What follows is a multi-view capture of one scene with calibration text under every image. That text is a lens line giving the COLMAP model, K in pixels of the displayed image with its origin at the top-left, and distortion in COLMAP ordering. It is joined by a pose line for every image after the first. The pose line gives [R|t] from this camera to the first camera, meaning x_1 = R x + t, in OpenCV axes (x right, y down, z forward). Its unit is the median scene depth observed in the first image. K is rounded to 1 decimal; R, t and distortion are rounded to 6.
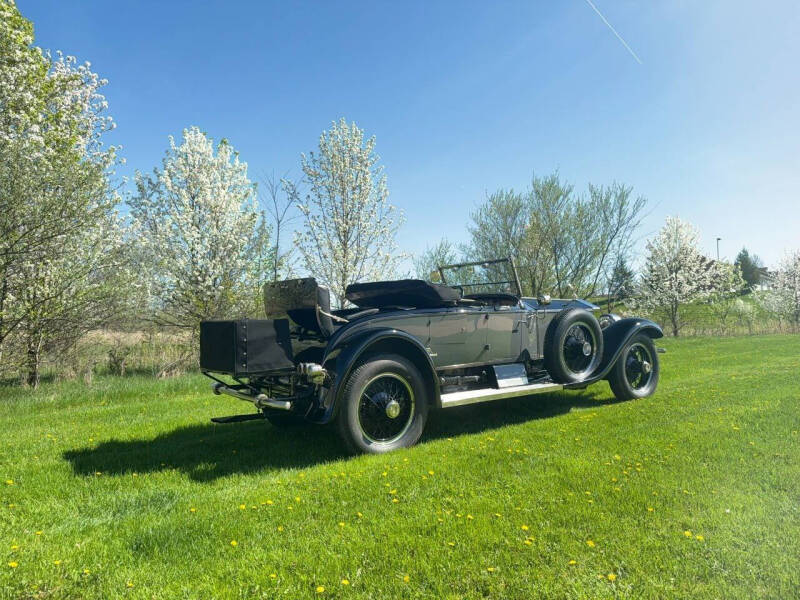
lens RADIAL K [[565.8, 0, 384.2], [0, 565.8, 301.0], [0, 0, 1]] dist [0.166991, -0.100075]
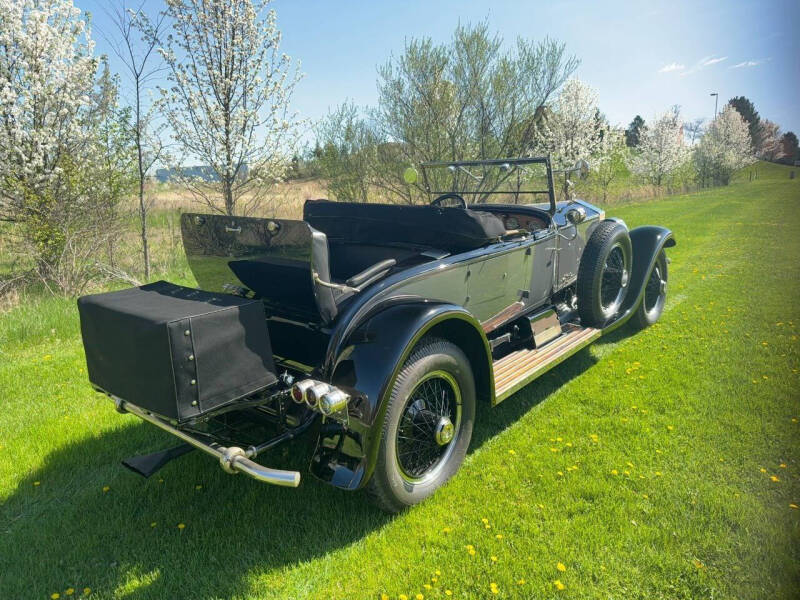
lens RADIAL K [[582.1, 0, 400.0], [0, 582.1, 300.0], [0, 0, 1]] dist [0.089514, -0.112716]
pose [[0.967264, -0.066895, 0.244799, -0.060436], [0.007750, 0.971968, 0.234984, -0.033952], [-0.253656, -0.225394, 0.940668, 0.149730]]
